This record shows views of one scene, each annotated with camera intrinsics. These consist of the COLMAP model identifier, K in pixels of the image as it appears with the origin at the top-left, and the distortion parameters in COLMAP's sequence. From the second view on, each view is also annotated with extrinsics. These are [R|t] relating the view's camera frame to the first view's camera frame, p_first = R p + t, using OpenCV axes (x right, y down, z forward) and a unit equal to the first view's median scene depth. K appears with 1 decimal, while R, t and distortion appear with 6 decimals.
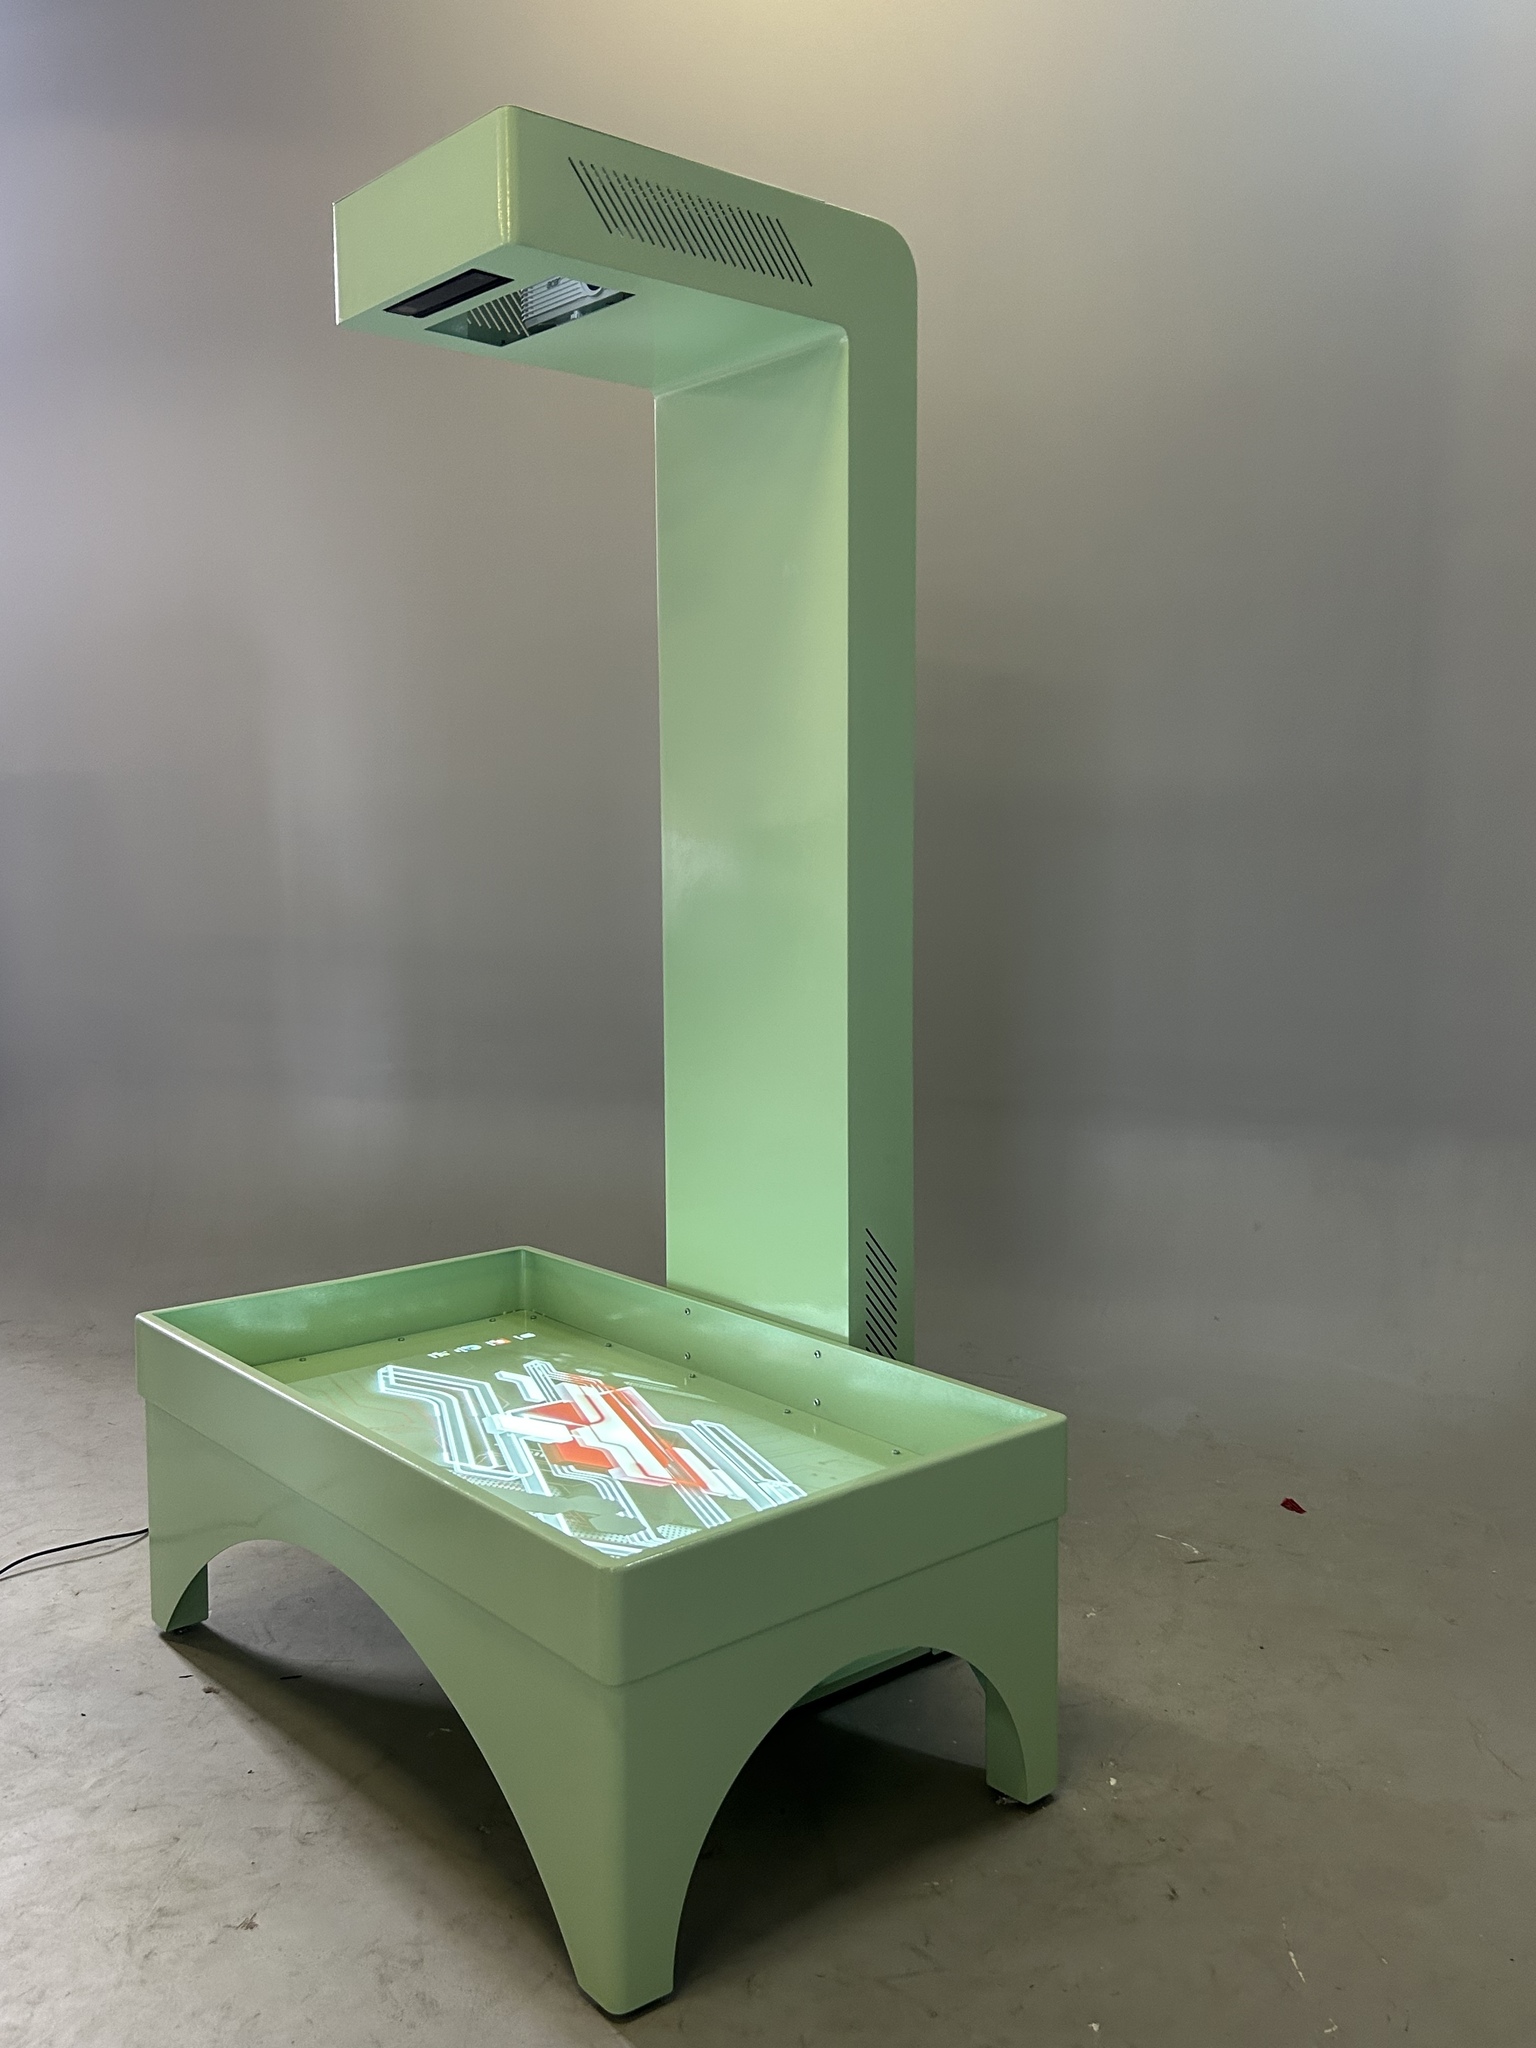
lens RADIAL K [[1794.3, 0, 787.9], [0, 1794.3, 997.0], [0, 0, 1]] dist [0.012987, 0.001377]
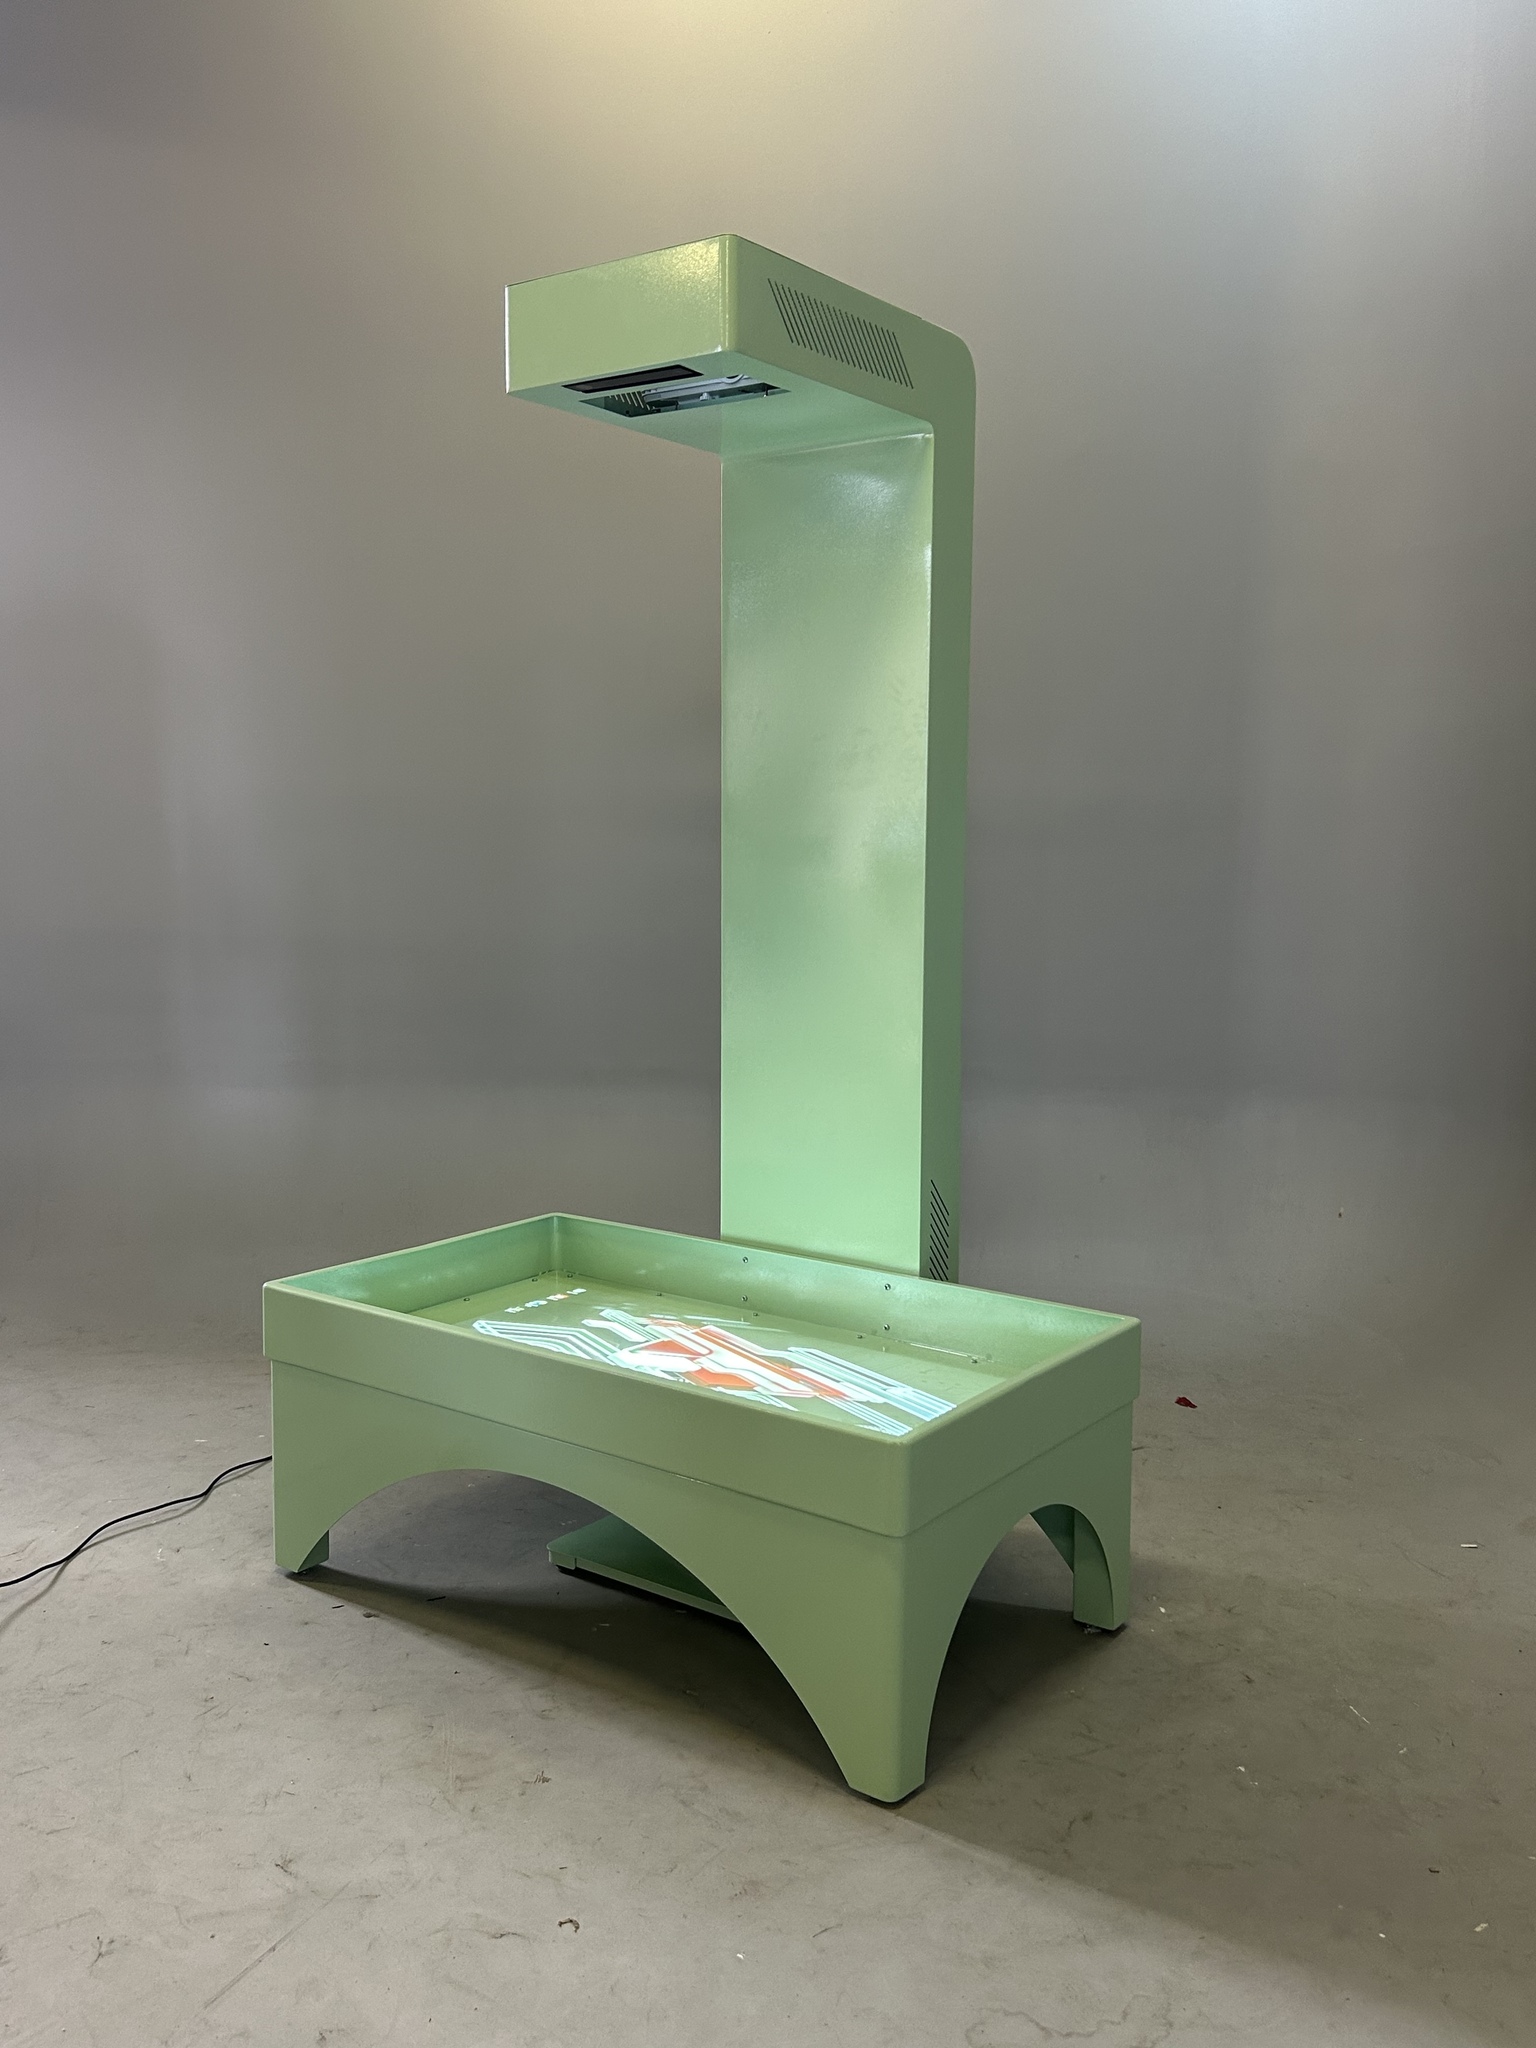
lens RADIAL K [[1794.3, 0, 812.6], [0, 1794.3, 1002.4], [0, 0, 1]] dist [0.012987, 0.001377]
pose [[0.970561, -0.010960, 0.240607, -0.346340], [0.008533, 0.999902, 0.011124, -0.002114], [-0.240706, -0.008743, 0.970559, -0.148683]]
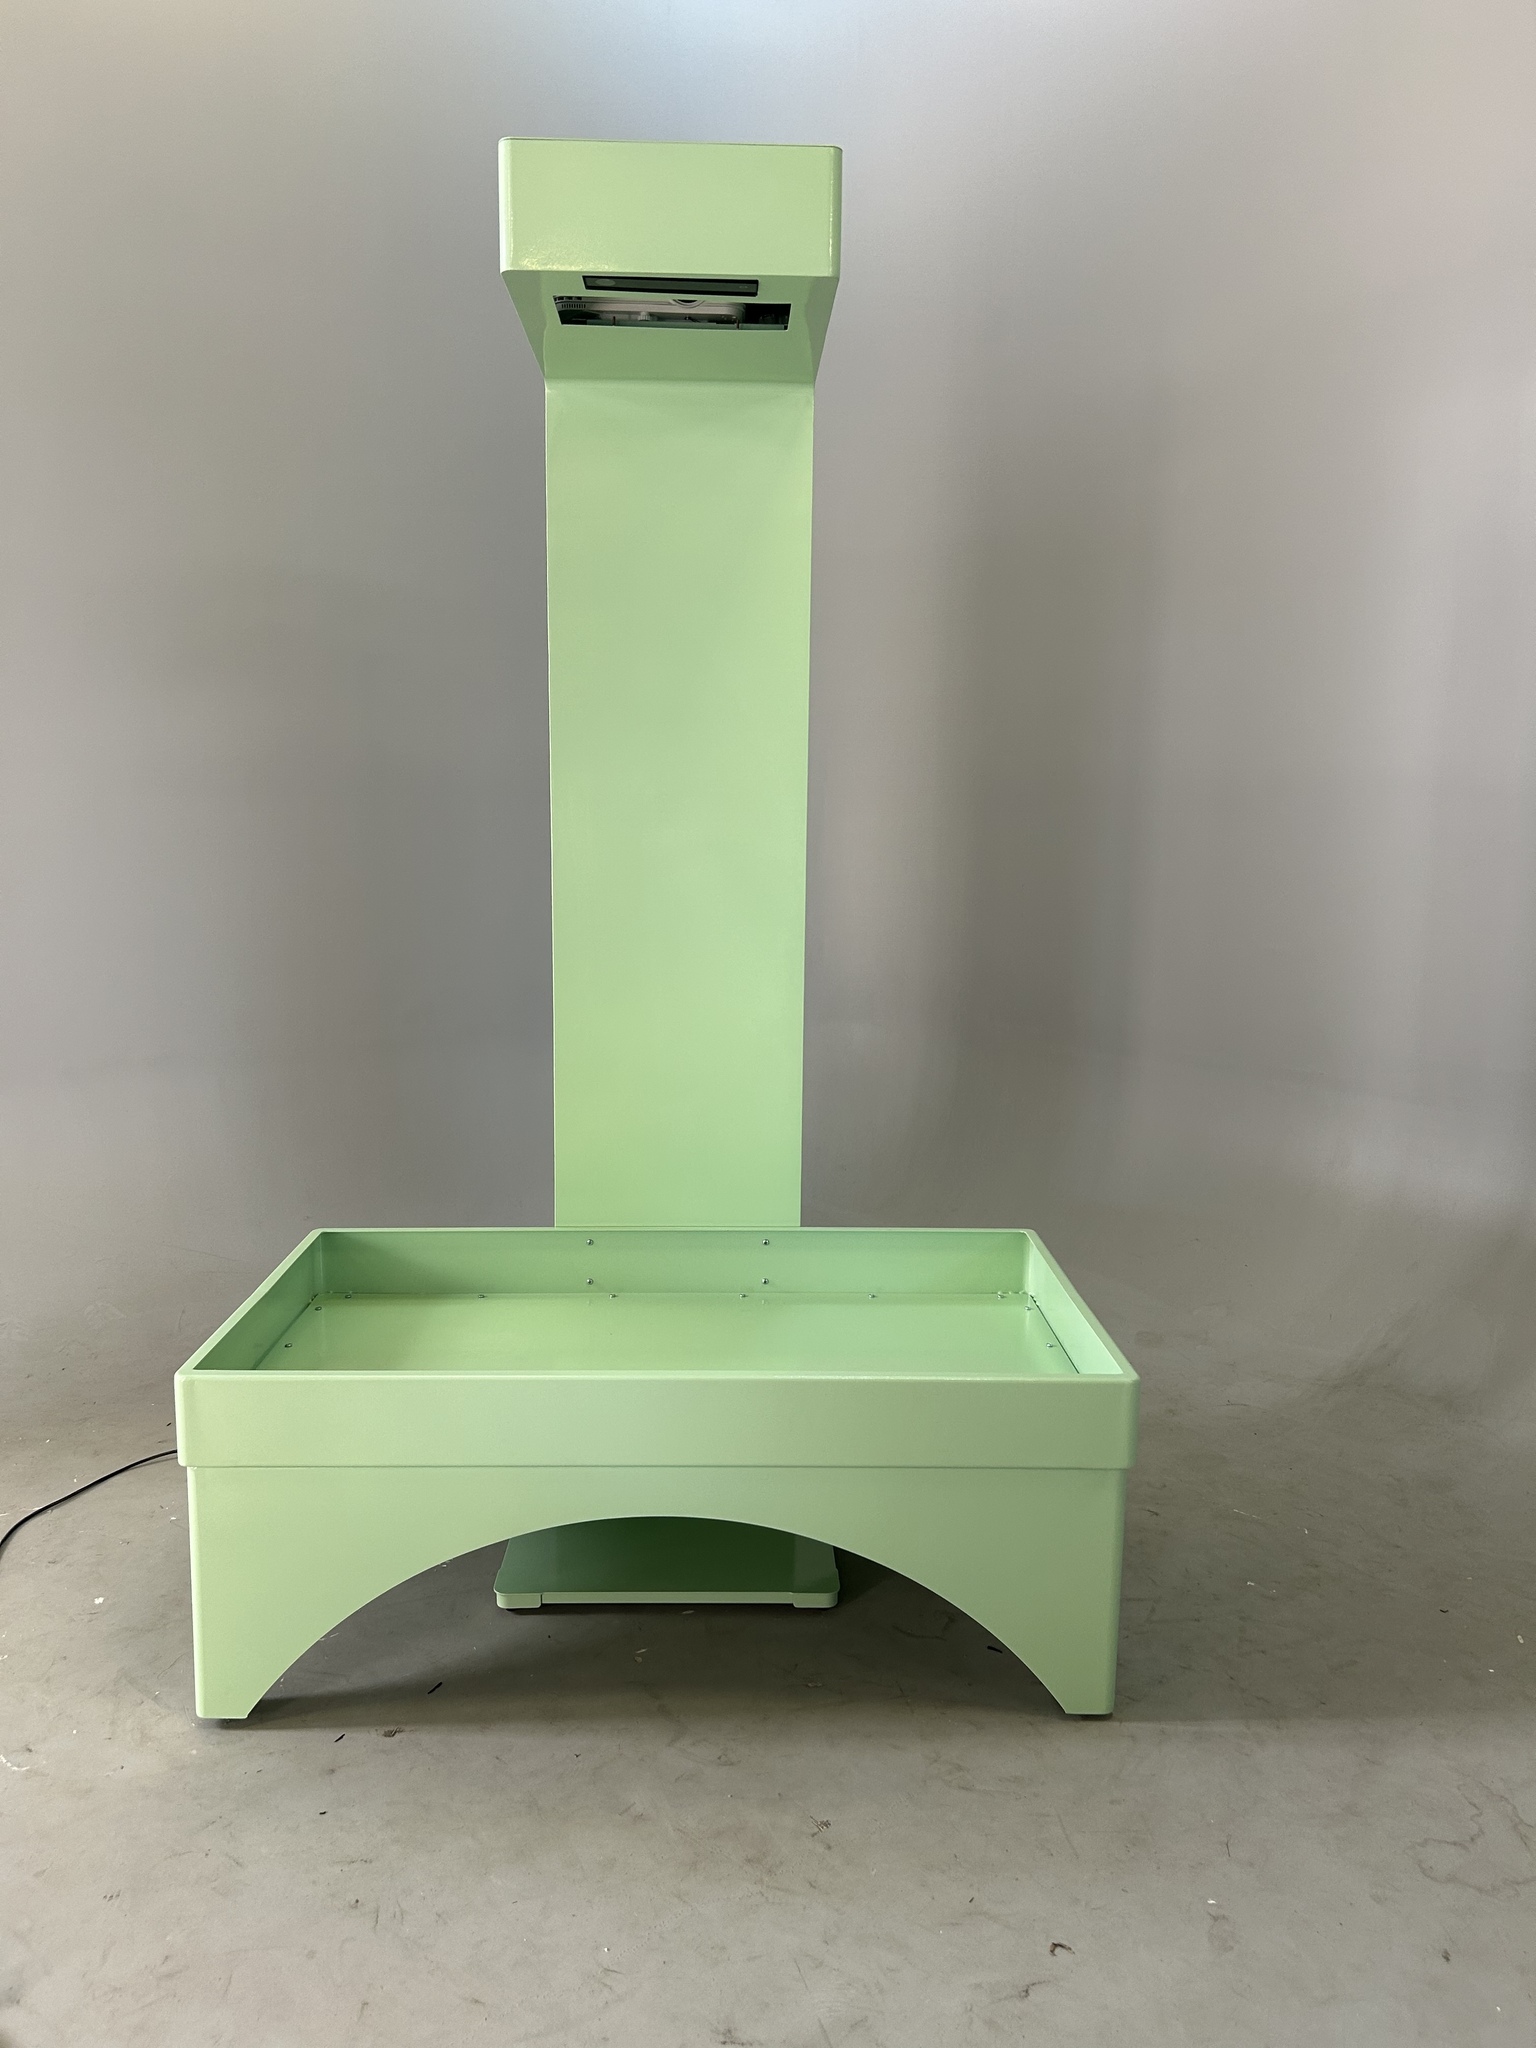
lens RADIAL K [[1521.5, 0, 780.8], [0, 1521.5, 1029.2], [0, 0, 1]] dist [0.022886, -0.023413]
pose [[0.618036, -0.099491, 0.779829, -0.845242], [0.049421, 0.994915, 0.087765, -0.039949], [-0.784595, -0.015702, 0.619810, 0.388886]]
